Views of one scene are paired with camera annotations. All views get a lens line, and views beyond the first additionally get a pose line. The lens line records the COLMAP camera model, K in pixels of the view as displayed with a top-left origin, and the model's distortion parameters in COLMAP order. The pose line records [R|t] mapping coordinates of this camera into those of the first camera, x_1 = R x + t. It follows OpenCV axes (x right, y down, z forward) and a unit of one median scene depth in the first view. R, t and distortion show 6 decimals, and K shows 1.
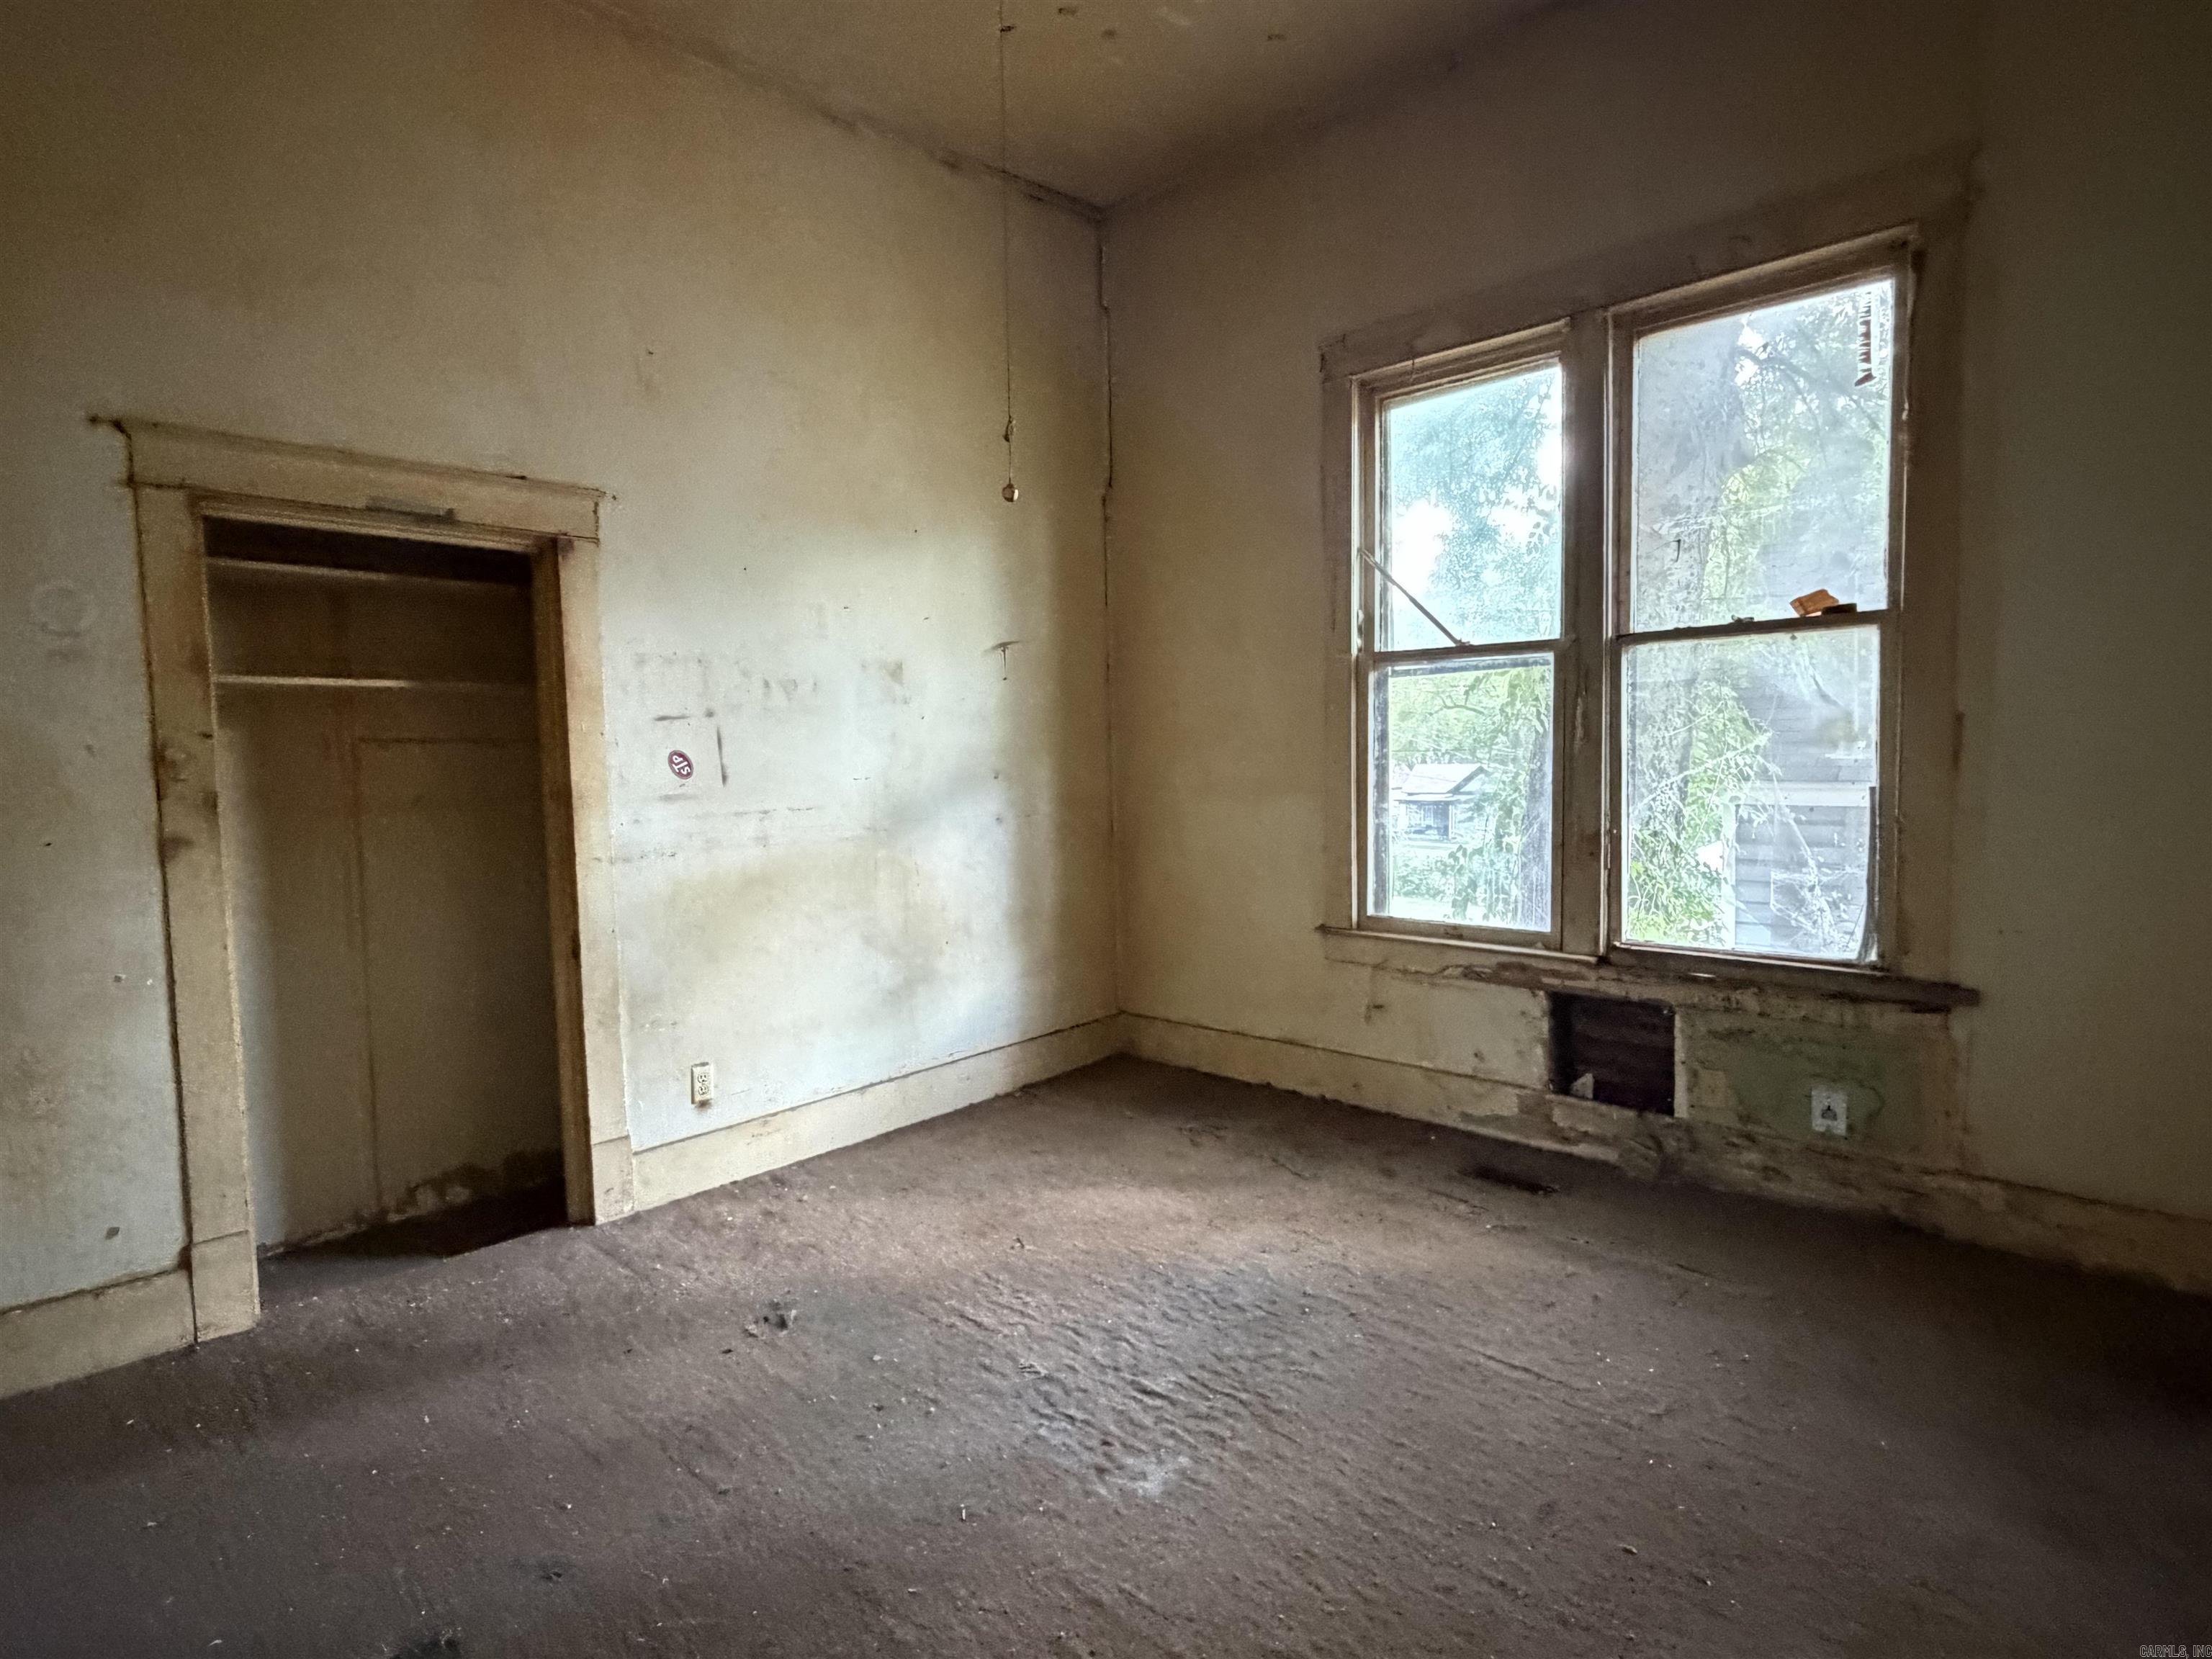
lens RADIAL K [[1175.2, 0, 1109.3], [0, 1175.2, 831.2], [0, 0, 1]] dist [0.001911, -0.000553]
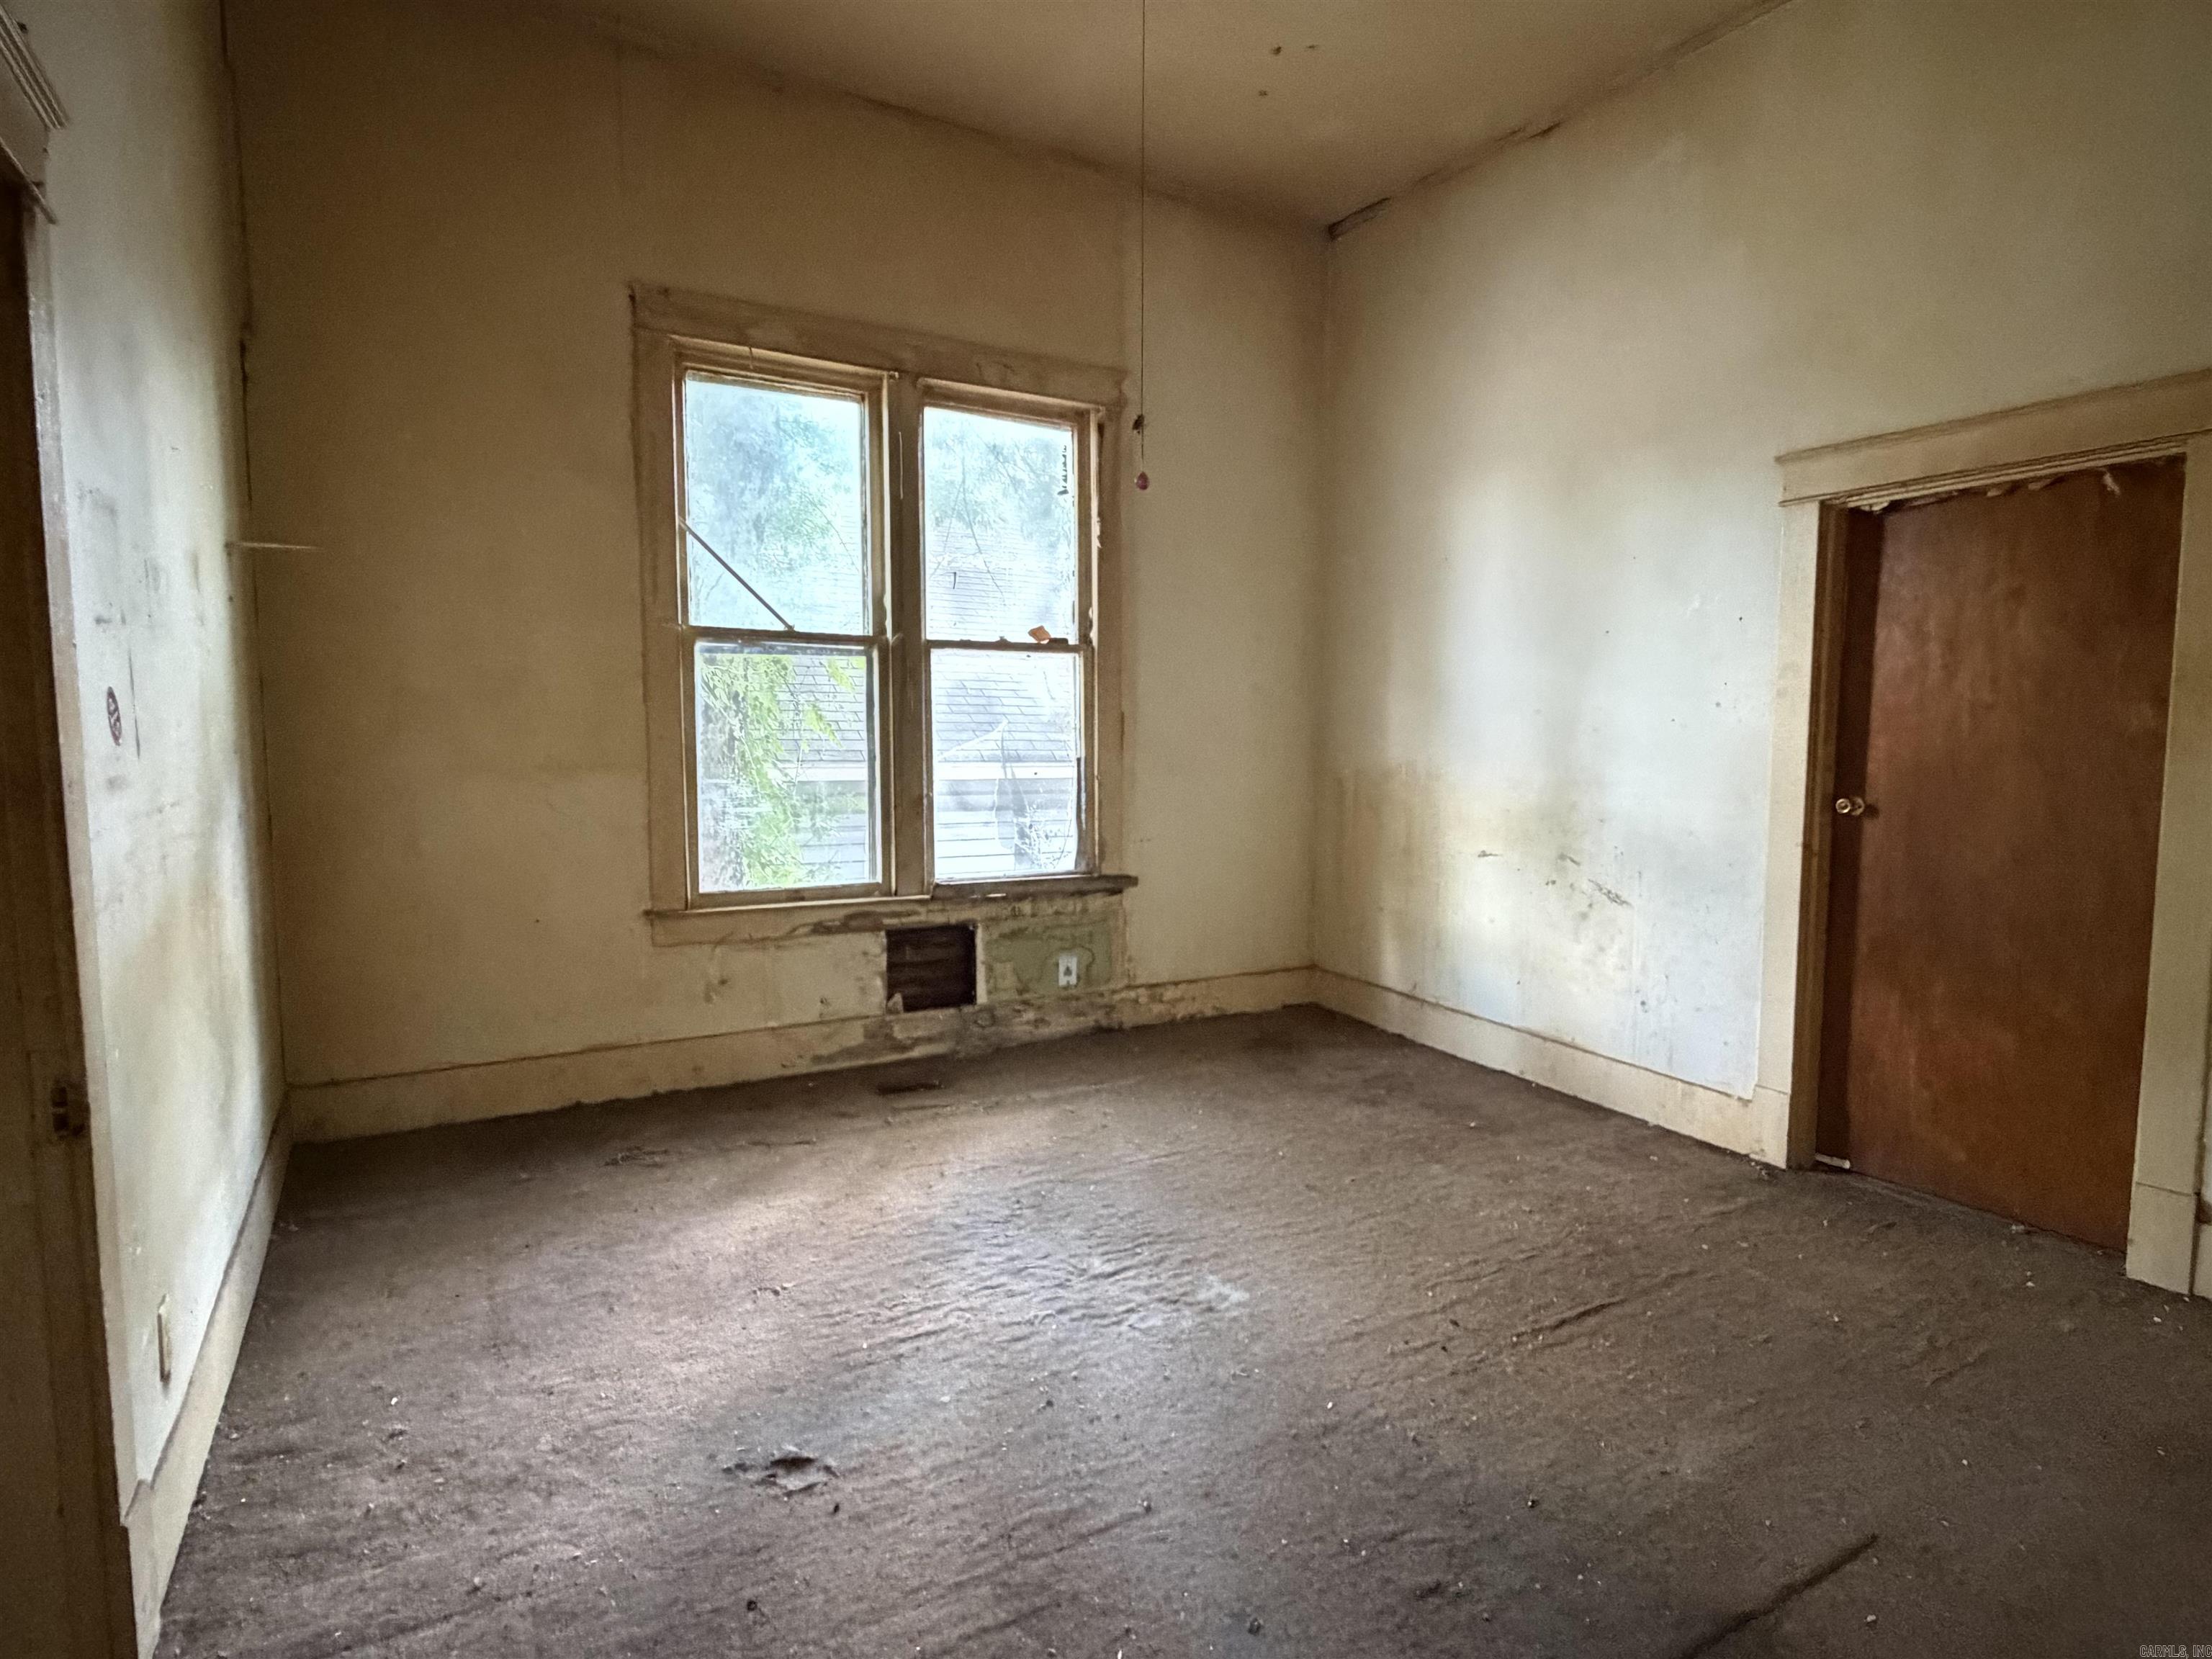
lens RADIAL K [[1175.2, 0, 1109.3], [0, 1175.2, 831.2], [0, 0, 1]] dist [0.001911, -0.000553]
pose [[0.275344, -0.059732, 0.959488, -0.739925], [0.053183, 0.997486, 0.046836, -0.009200], [-0.959873, 0.038132, 0.277829, 0.466232]]
